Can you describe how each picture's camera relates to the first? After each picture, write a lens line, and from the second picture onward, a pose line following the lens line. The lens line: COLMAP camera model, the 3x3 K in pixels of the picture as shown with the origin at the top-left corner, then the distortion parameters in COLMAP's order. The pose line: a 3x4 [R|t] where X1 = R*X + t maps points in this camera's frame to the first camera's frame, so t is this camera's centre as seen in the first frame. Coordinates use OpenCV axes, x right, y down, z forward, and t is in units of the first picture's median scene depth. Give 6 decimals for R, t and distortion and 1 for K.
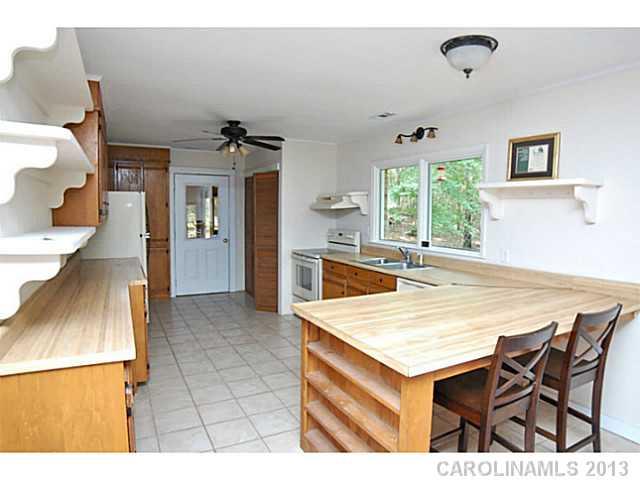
lens RADIAL K [[417.8, 0, 320.0], [0, 417.8, 240.0], [0, 0, 1]] dist [-0.055791, 0.002602]
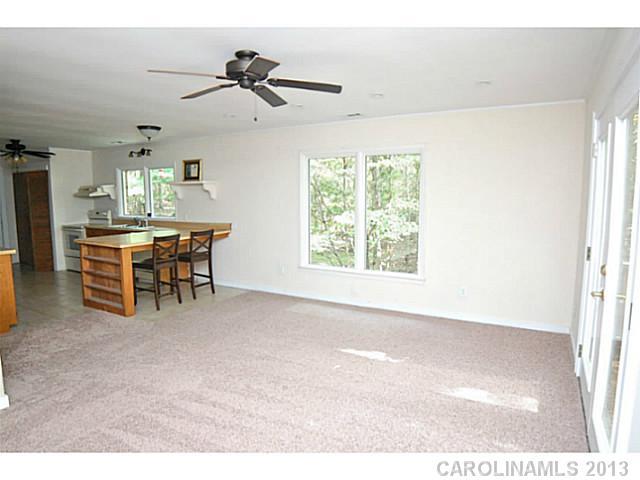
lens RADIAL K [[417.8, 0, 320.0], [0, 417.8, 240.0], [0, 0, 1]] dist [-0.055791, 0.002602]
pose [[0.860430, -0.071872, 0.504475, -0.017913], [0.053206, 0.997263, 0.051330, 0.055910], [-0.506784, -0.017325, 0.861899, -0.765416]]
